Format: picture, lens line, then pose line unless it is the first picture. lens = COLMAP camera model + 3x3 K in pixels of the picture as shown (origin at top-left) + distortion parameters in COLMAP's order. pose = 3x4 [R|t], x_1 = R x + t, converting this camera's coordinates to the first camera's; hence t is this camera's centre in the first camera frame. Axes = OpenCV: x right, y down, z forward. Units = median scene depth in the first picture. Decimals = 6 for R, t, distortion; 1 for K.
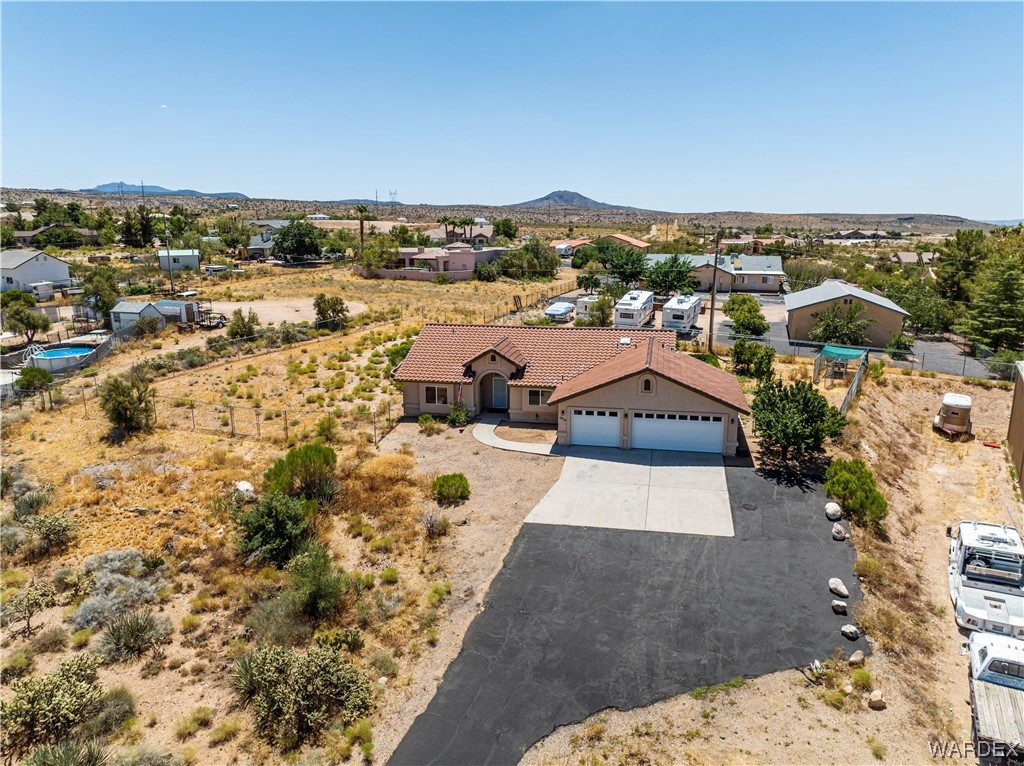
lens RADIAL K [[711.8, 0, 512.0], [0, 711.8, 383.0], [0, 0, 1]] dist [-0.011749, -0.004084]
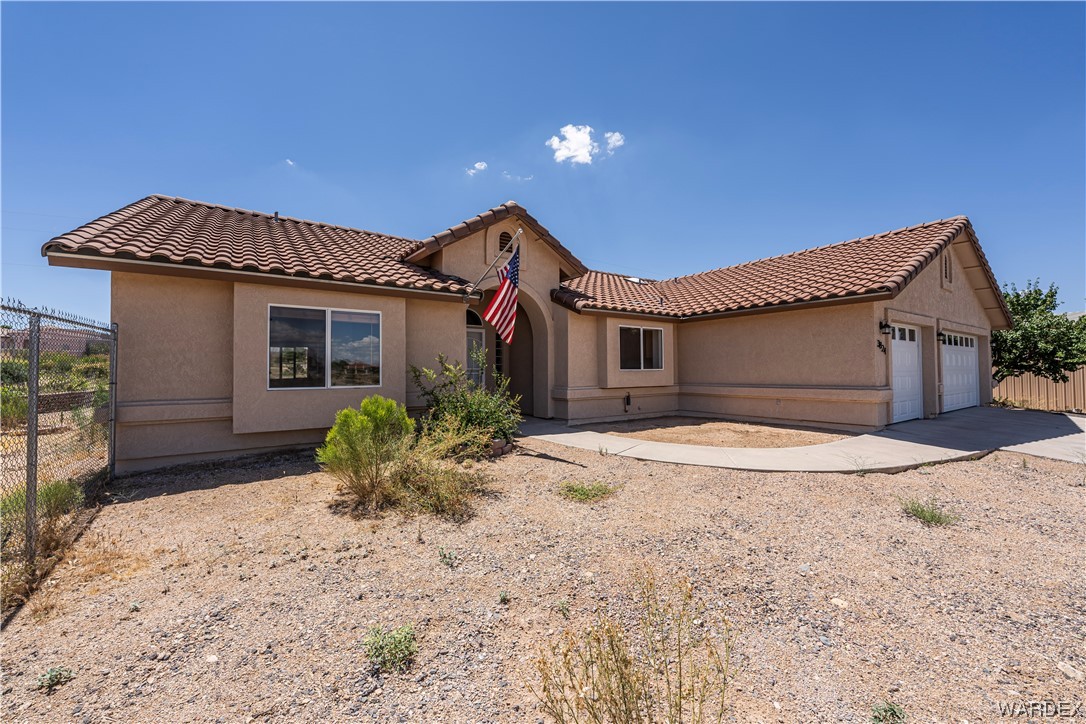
lens RADIAL K [[460.5, 0, 564.8], [0, 460.5, 361.5], [0, 0, 1]] dist [0.001588, 0.000143]
pose [[0.655470, 0.012250, 0.755122, -0.105689], [0.164558, 0.973528, -0.158634, 0.036544], [-0.737075, 0.228241, 0.636102, 0.533483]]
